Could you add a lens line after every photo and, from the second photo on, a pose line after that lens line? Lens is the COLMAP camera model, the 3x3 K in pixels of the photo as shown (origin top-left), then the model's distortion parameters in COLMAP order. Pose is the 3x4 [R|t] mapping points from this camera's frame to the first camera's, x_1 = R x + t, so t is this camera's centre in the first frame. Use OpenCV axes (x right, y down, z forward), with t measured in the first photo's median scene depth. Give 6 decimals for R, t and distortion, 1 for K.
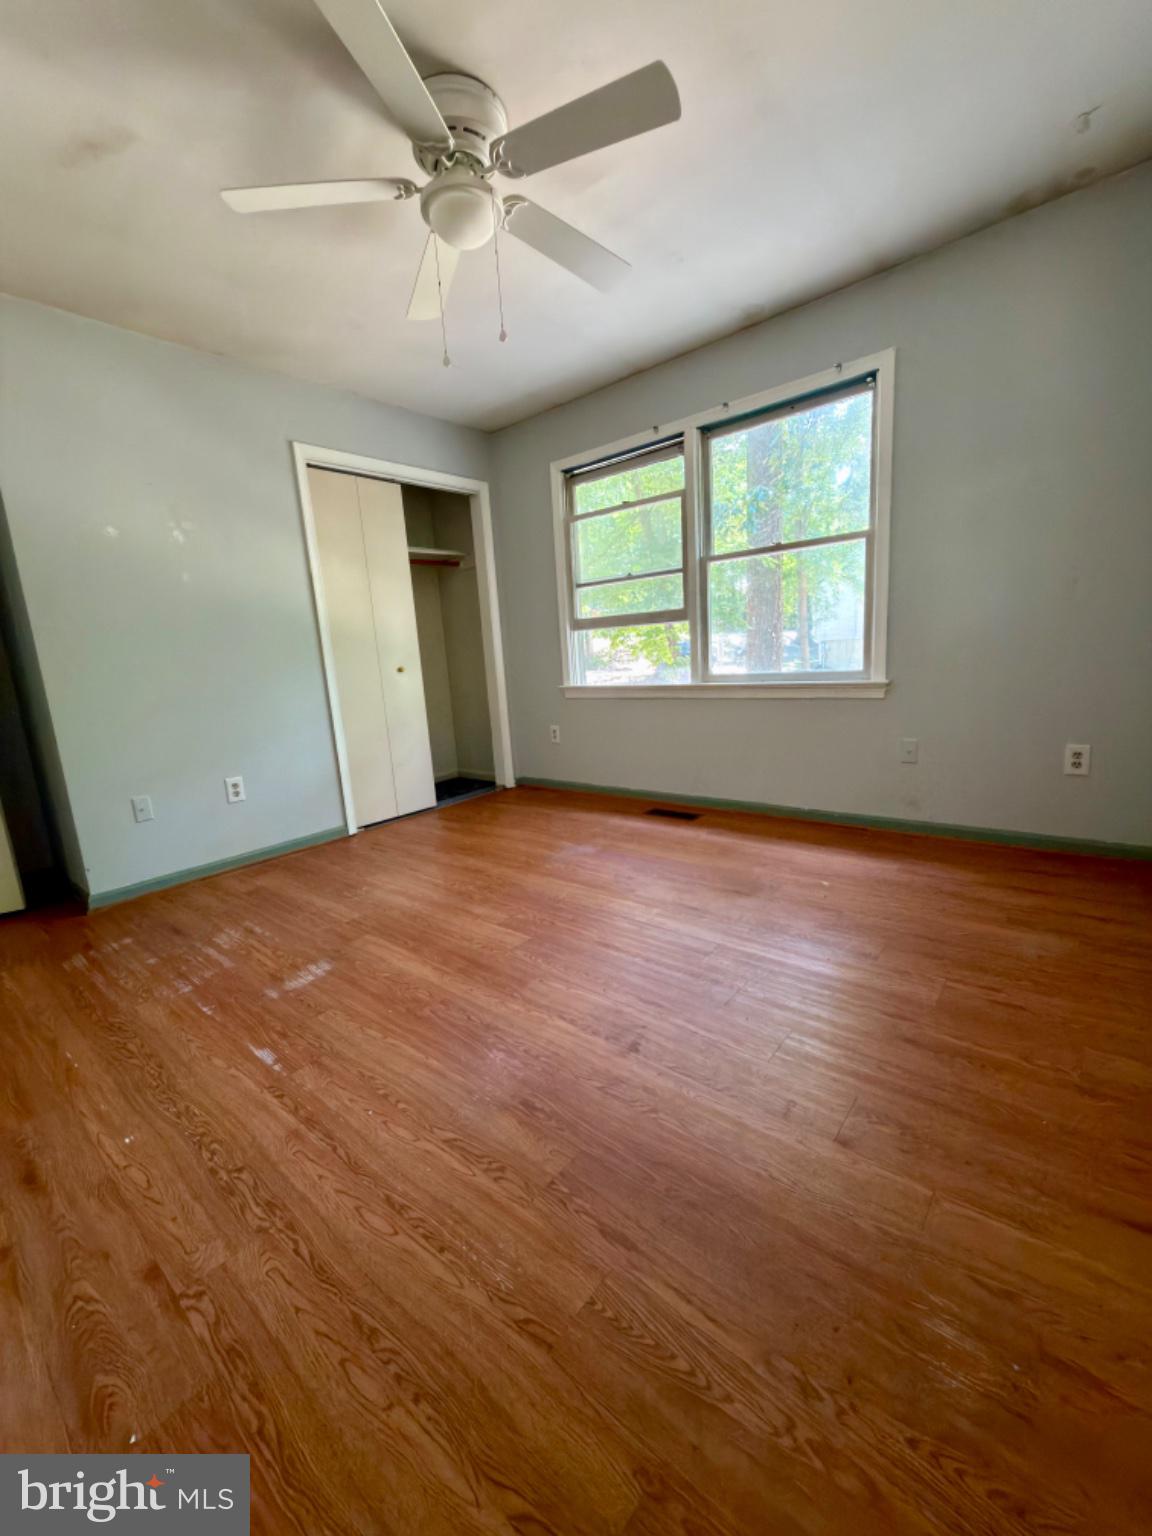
lens RADIAL K [[615.2, 0, 576.0], [0, 615.2, 768.0], [0, 0, 1]] dist [0.008475, -0.000296]
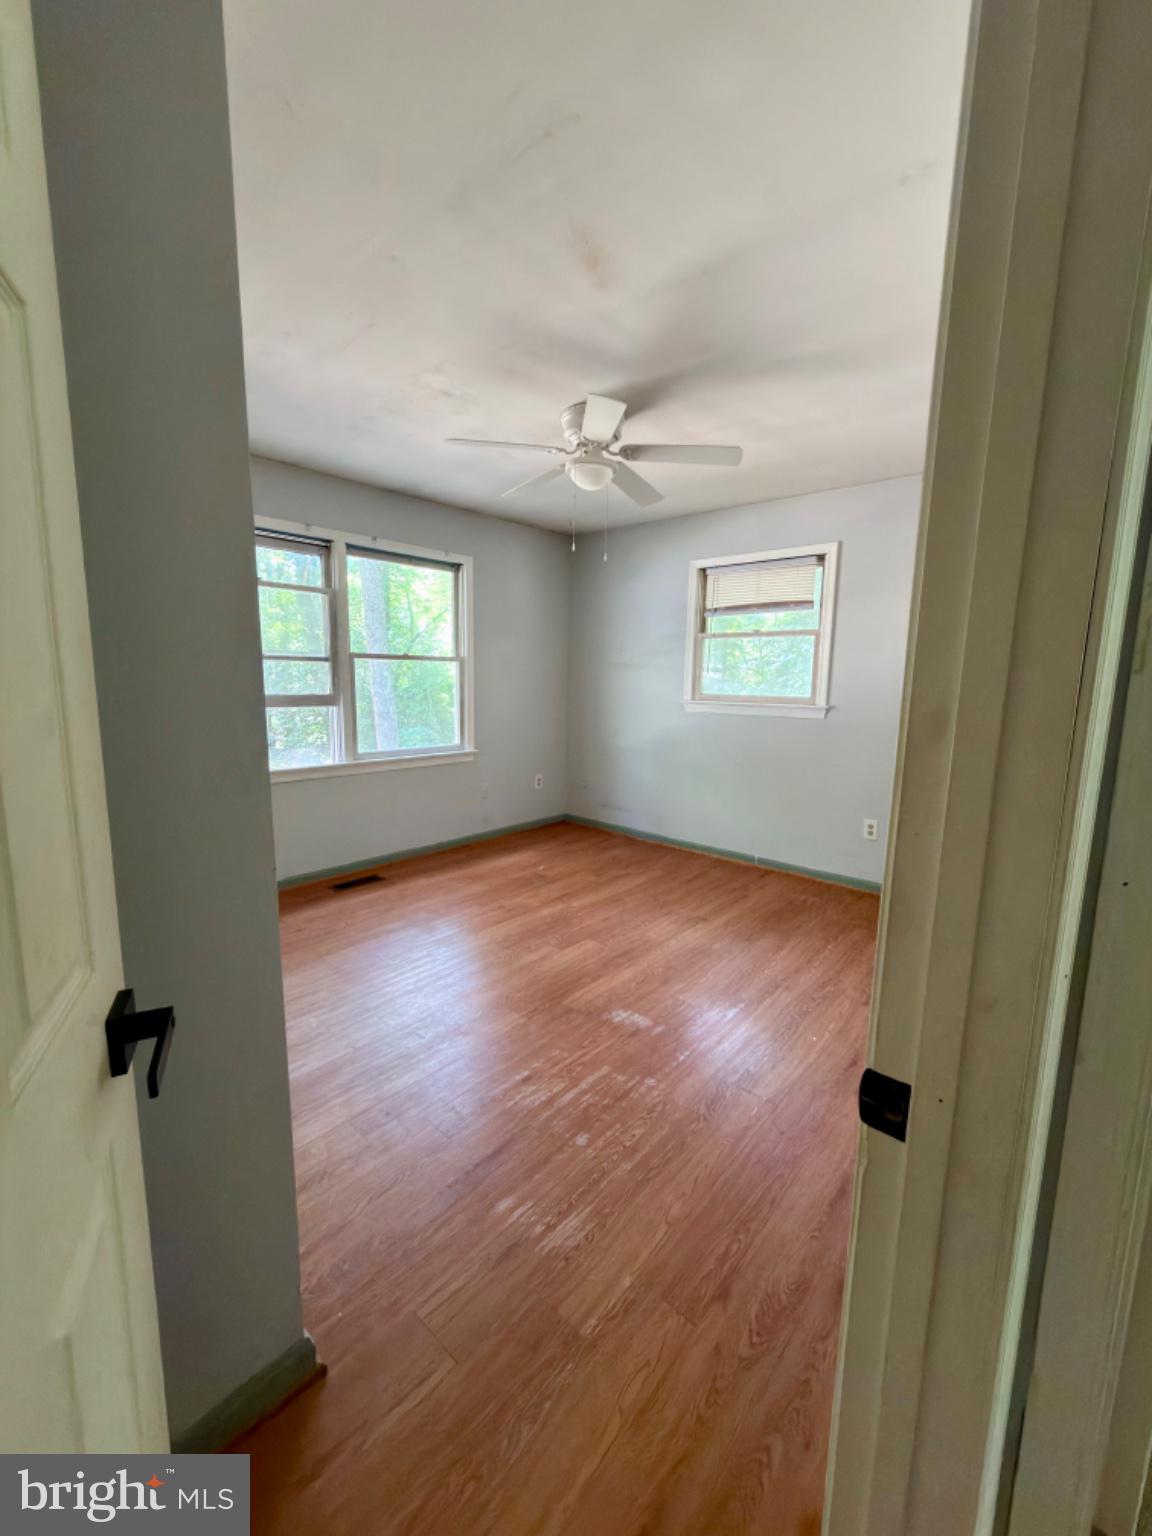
lens RADIAL K [[613.5, 0, 576.0], [0, 613.5, 768.0], [0, 0, 1]] dist [0.000015, -0.000173]
pose [[0.017980, -0.080538, 0.996589, -1.283185], [0.165887, 0.983176, 0.076461, -0.202991], [-0.985981, 0.163947, 0.031037, 0.800695]]
